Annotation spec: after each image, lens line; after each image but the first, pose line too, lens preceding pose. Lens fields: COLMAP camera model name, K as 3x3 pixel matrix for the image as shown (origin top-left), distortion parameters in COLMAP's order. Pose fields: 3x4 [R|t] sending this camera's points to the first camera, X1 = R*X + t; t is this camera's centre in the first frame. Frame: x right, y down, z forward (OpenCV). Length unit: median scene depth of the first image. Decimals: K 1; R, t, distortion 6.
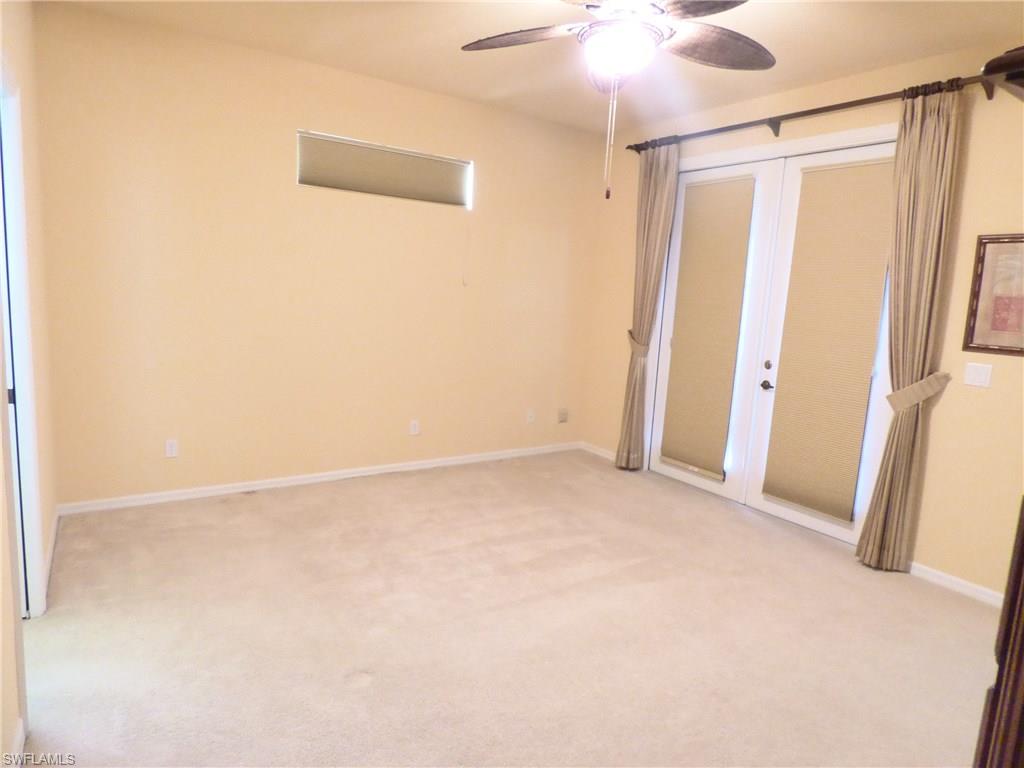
lens RADIAL K [[619.2, 0, 504.8], [0, 619.2, 390.5], [0, 0, 1]] dist [-0.002301, -0.000630]
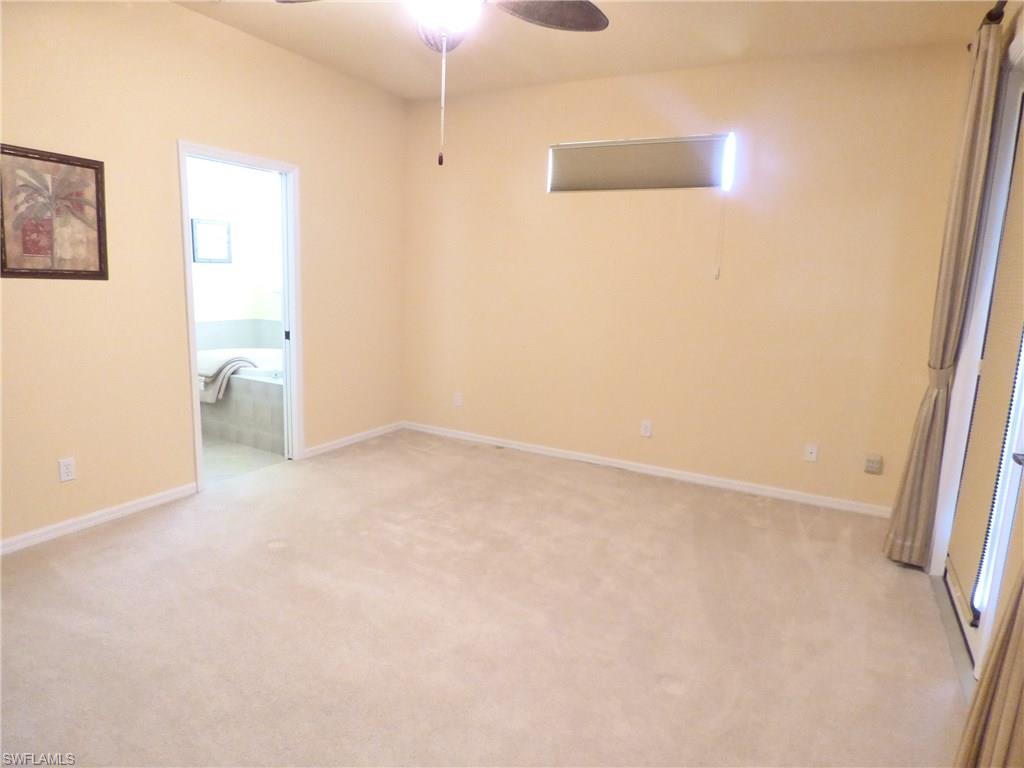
lens RADIAL K [[619.2, 0, 505.8], [0, 619.2, 375.9], [0, 0, 1]] dist [-0.002301, -0.000630]
pose [[0.467915, 0.107197, -0.877248, 0.655459], [-0.159003, 0.986630, 0.035752, -0.021292], [0.869352, 0.122757, 0.478704, 0.401625]]
